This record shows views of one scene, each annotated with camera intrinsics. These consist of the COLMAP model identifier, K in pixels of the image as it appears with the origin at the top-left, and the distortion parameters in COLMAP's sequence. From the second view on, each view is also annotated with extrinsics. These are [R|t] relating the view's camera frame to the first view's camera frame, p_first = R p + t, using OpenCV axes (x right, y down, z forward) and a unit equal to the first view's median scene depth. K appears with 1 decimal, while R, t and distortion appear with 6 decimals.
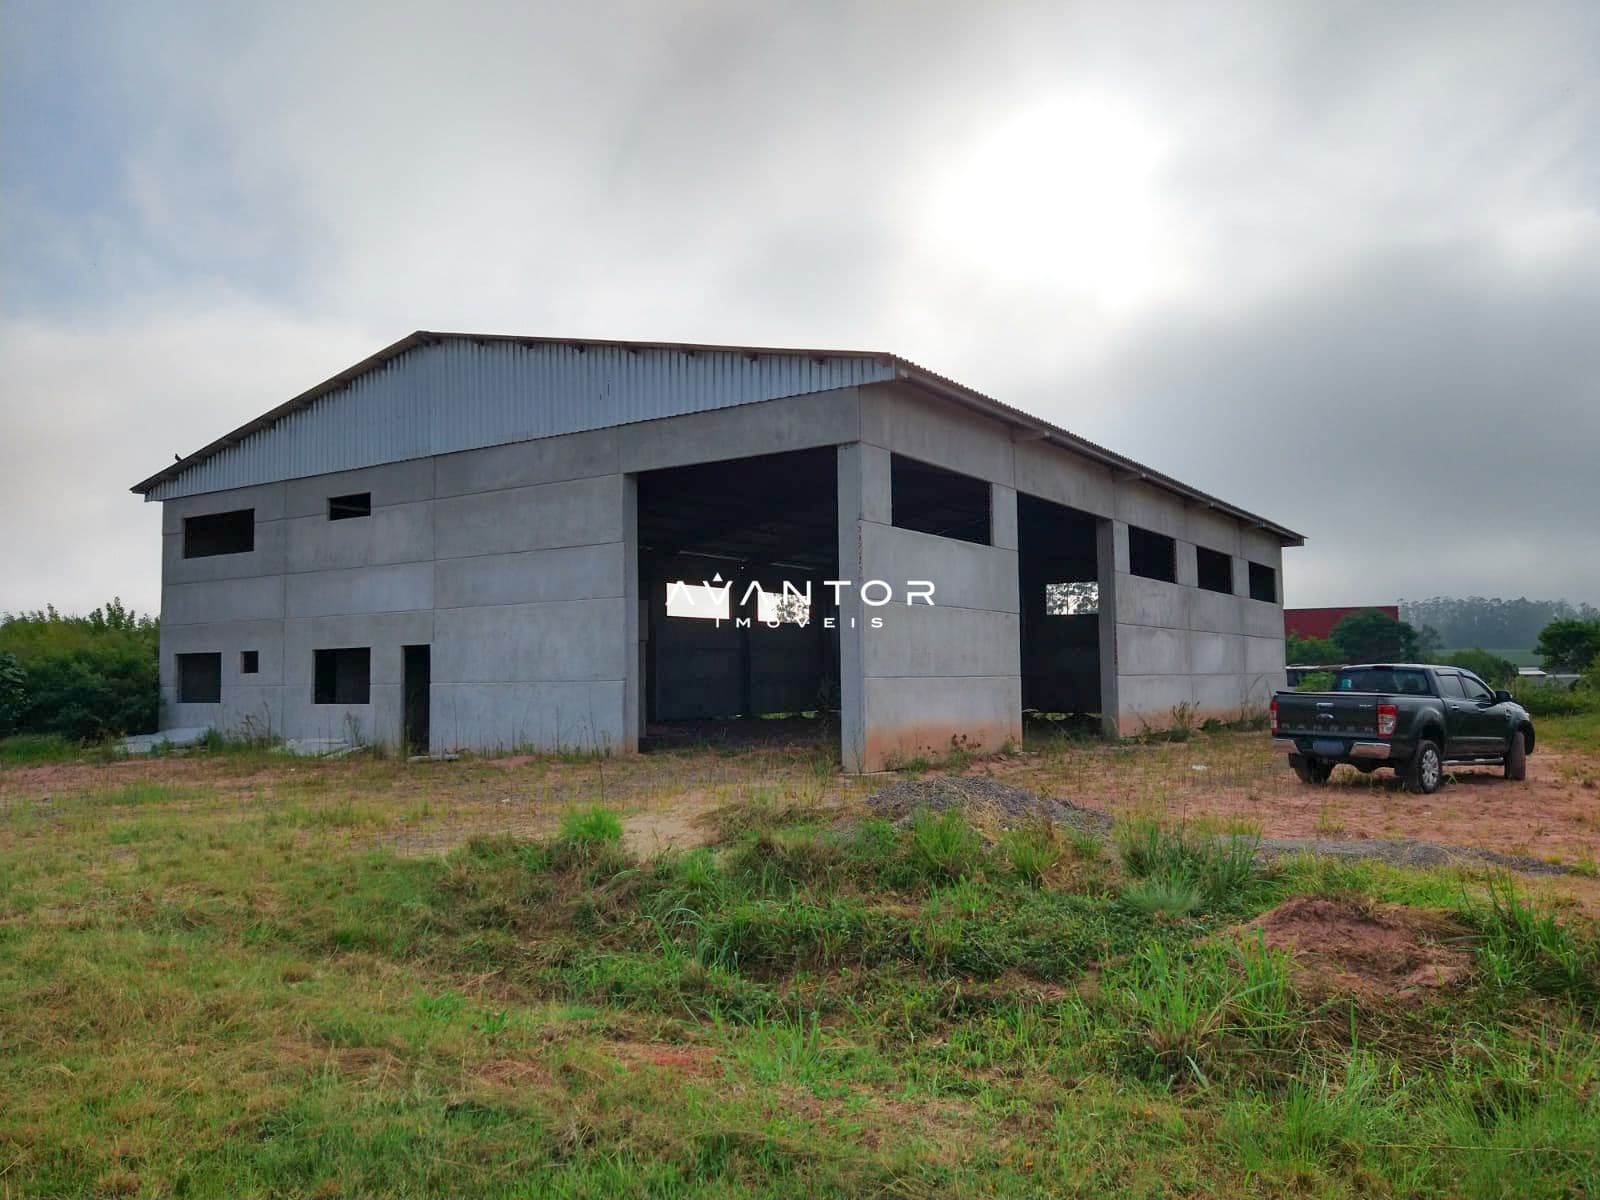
lens RADIAL K [[1203.4, 0, 808.1], [0, 1203.4, 603.0], [0, 0, 1]] dist [0.105922, -0.137548]
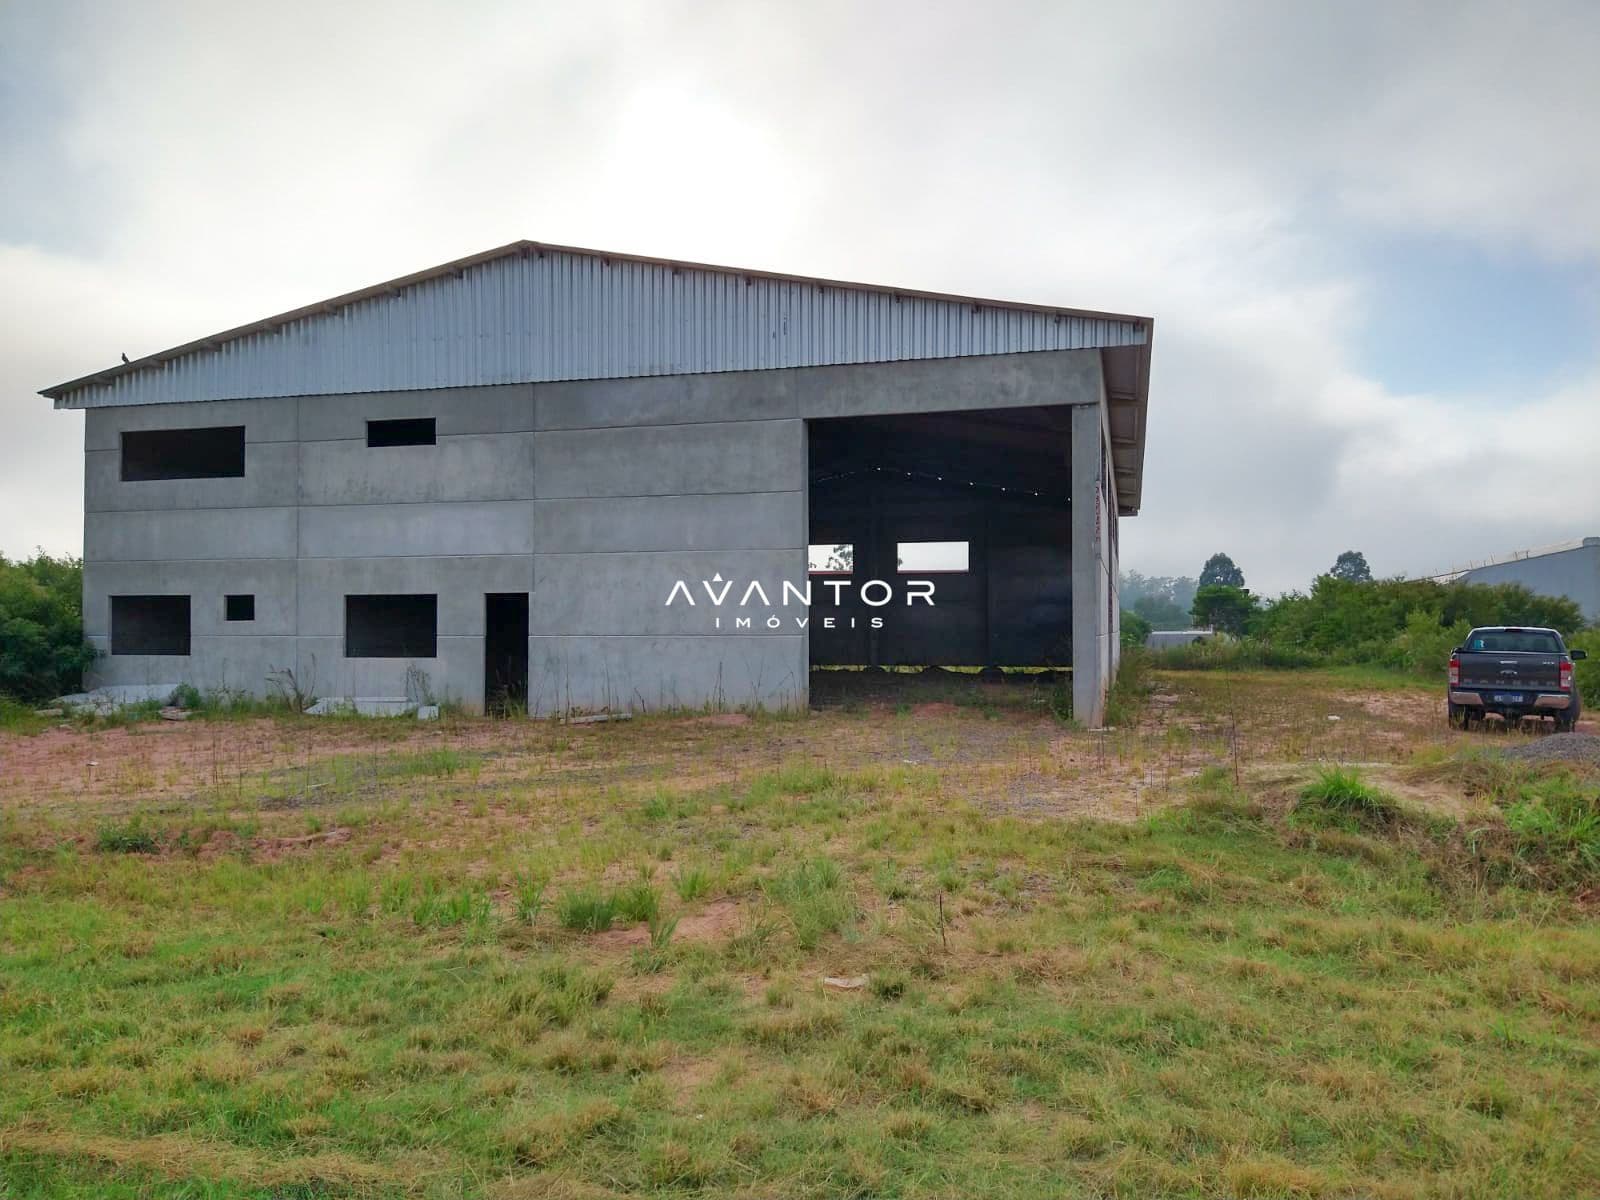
lens RADIAL K [[1203.4, 0, 801.0], [0, 1203.4, 600.5], [0, 0, 1]] dist [0.105922, -0.137548]
pose [[0.948261, 0.017129, 0.317031, -0.412653], [-0.028921, 0.999052, 0.032529, 0.004935], [-0.316173, -0.040015, 0.947857, 0.084268]]
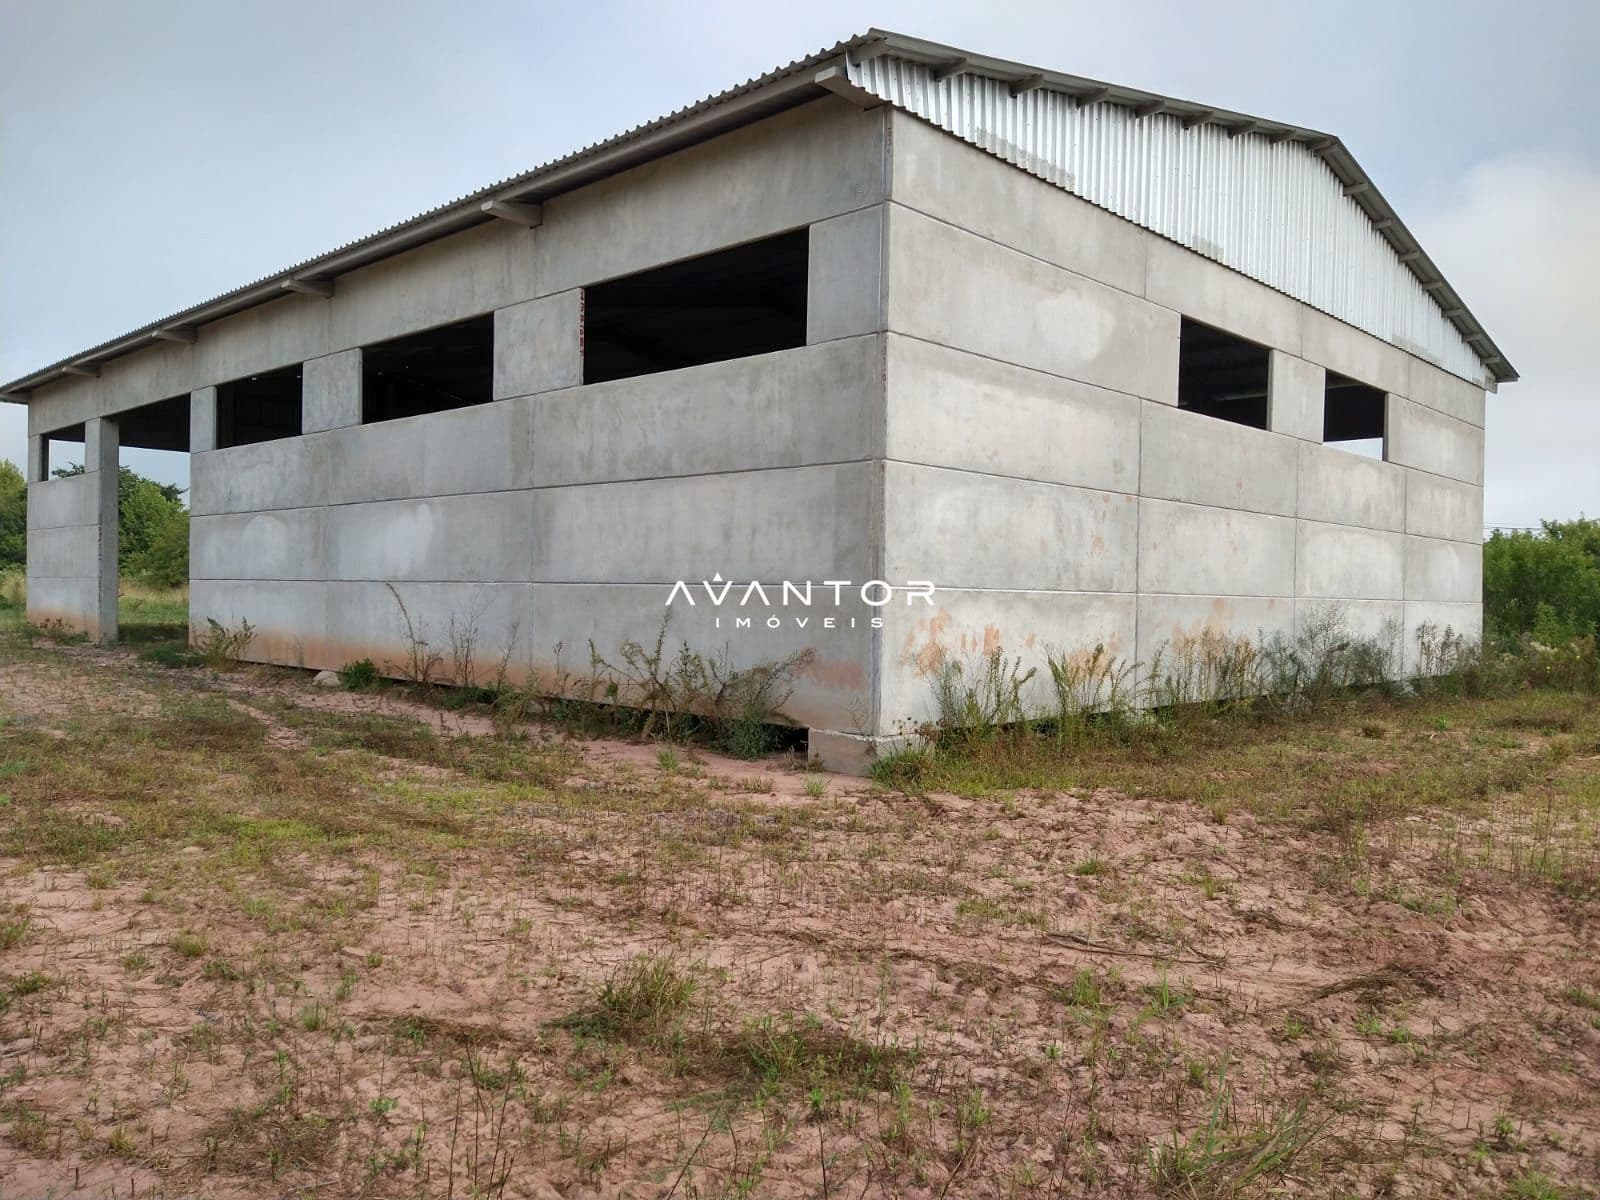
lens RADIAL K [[1203.4, 0, 787.2], [0, 1203.4, 606.2], [0, 0, 1]] dist [0.105922, -0.137548]
pose [[-0.200194, 0.070083, -0.977247, 1.210650], [0.088842, 0.994628, 0.053129, 0.084267], [0.975720, -0.076185, -0.205344, 1.887352]]
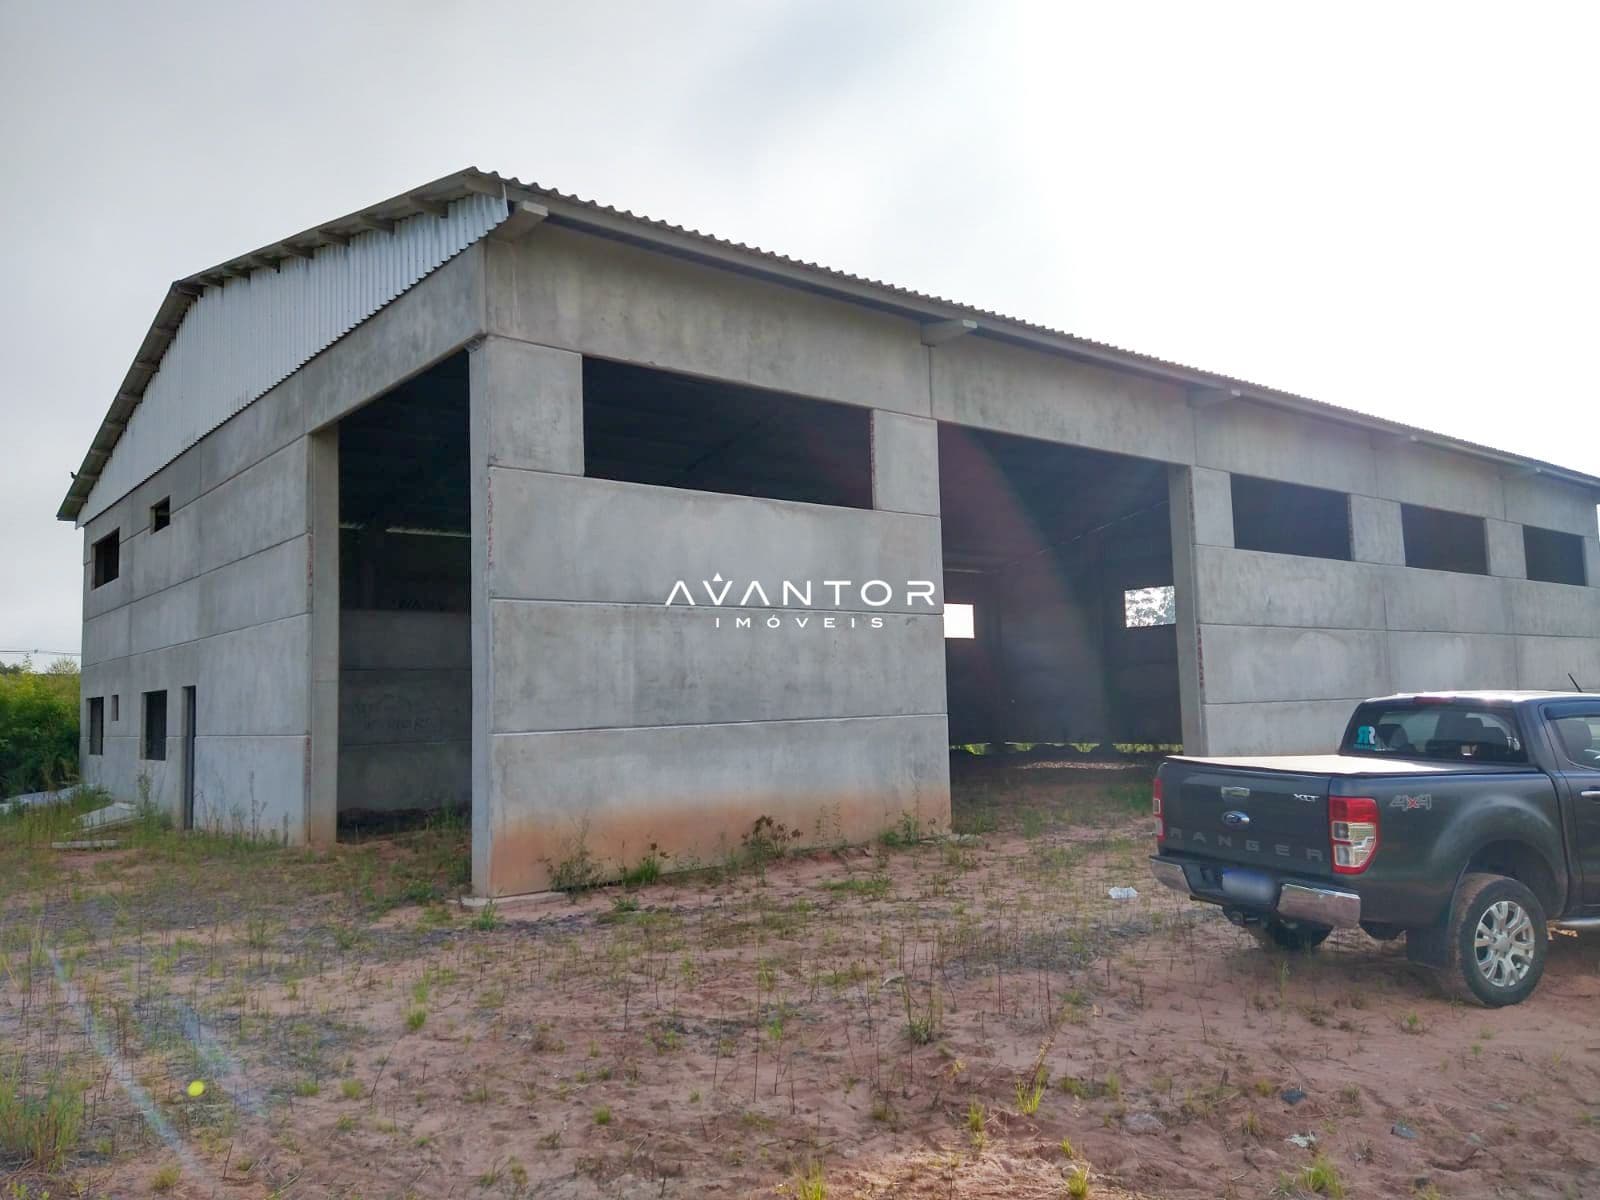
lens RADIAL K [[1203.4, 0, 811.0], [0, 1203.4, 603.6], [0, 0, 1]] dist [0.105922, -0.137548]
pose [[0.957266, -0.041456, -0.286222, 0.288974], [0.037265, 0.999104, -0.020074, 0.013158], [0.286797, 0.008550, 0.957953, 0.377964]]
